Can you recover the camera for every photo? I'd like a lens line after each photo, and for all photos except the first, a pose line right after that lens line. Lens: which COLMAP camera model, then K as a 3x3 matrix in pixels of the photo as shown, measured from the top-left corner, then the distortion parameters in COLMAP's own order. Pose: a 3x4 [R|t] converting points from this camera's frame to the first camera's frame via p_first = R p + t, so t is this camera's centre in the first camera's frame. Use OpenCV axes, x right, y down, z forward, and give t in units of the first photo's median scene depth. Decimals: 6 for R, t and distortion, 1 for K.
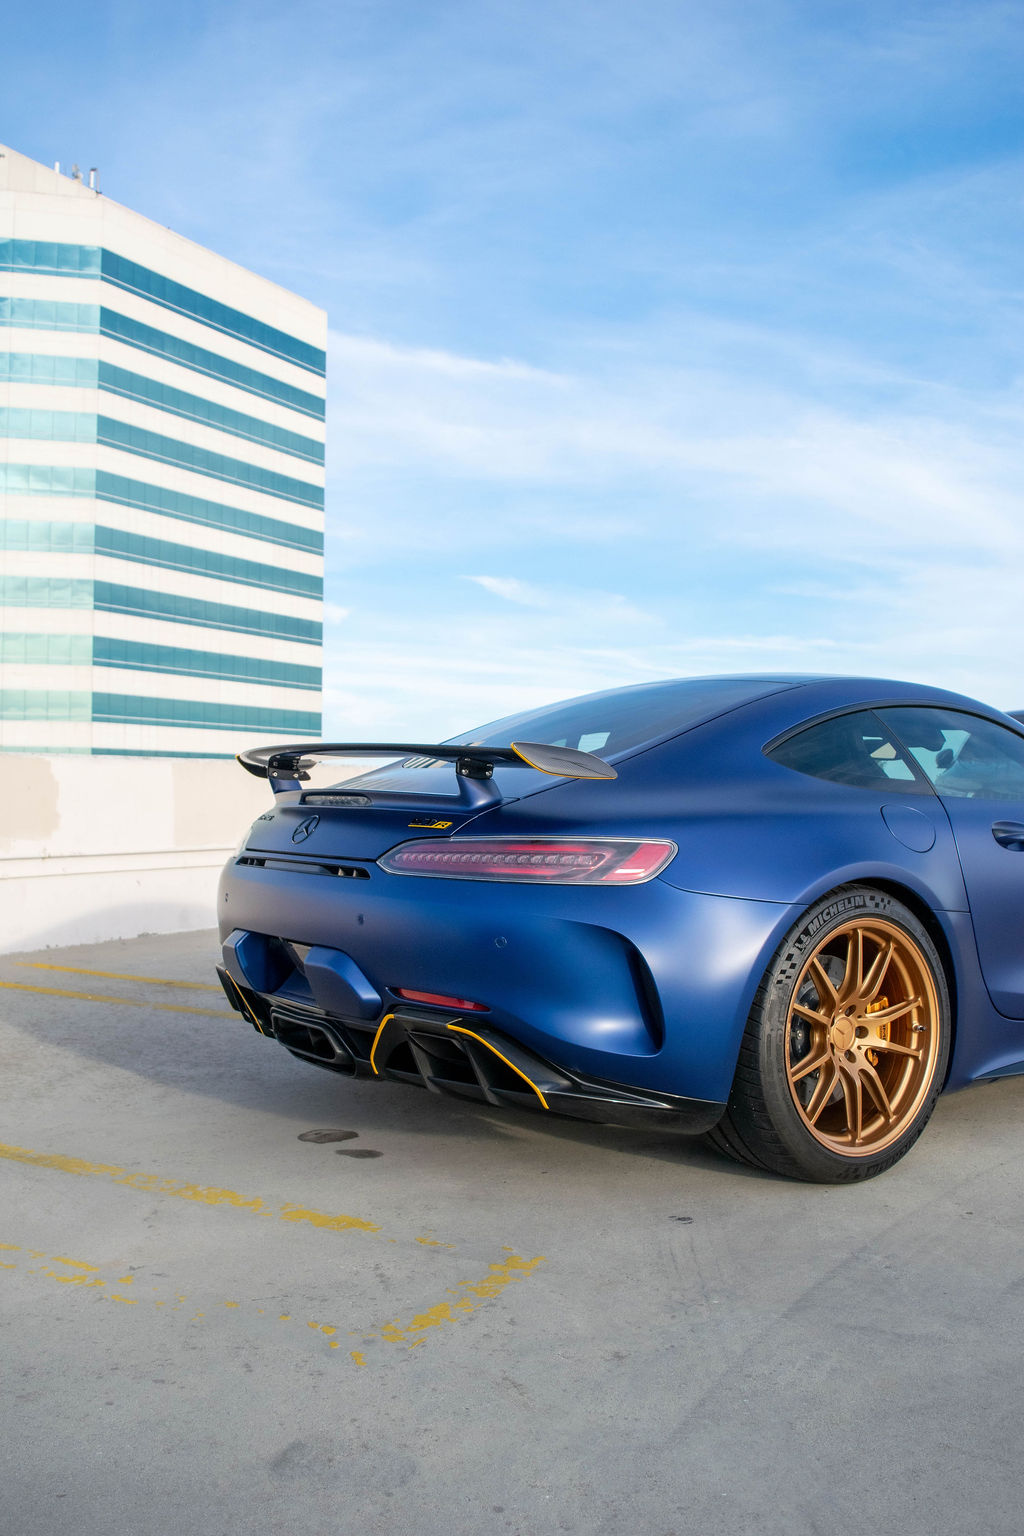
lens RADIAL K [[1425.3, 0, 508.1], [0, 1425.3, 774.6], [0, 0, 1]] dist [-0.027434, 0.000000]
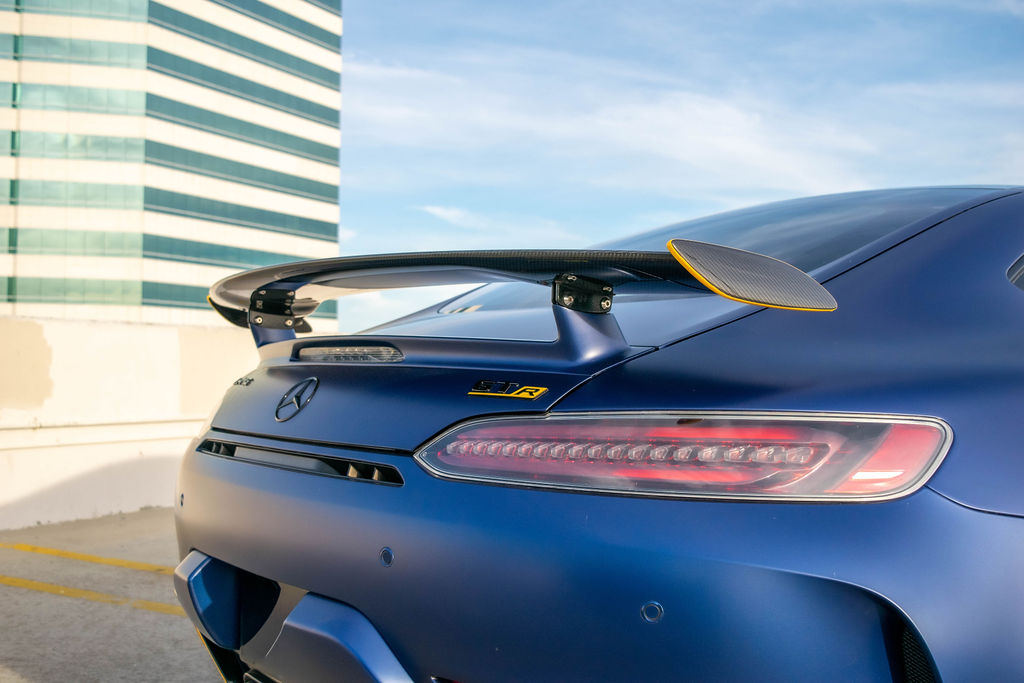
lens RADIAL K [[1197.4, 0, 516.3], [0, 1197.4, 337.9], [0, 0, 1]] dist [-0.008118, 0.000000]
pose [[0.999830, 0.001999, 0.018336, -0.050941], [-0.001792, 0.999934, -0.011333, 0.015982], [-0.018357, 0.011298, 0.999768, 0.435387]]
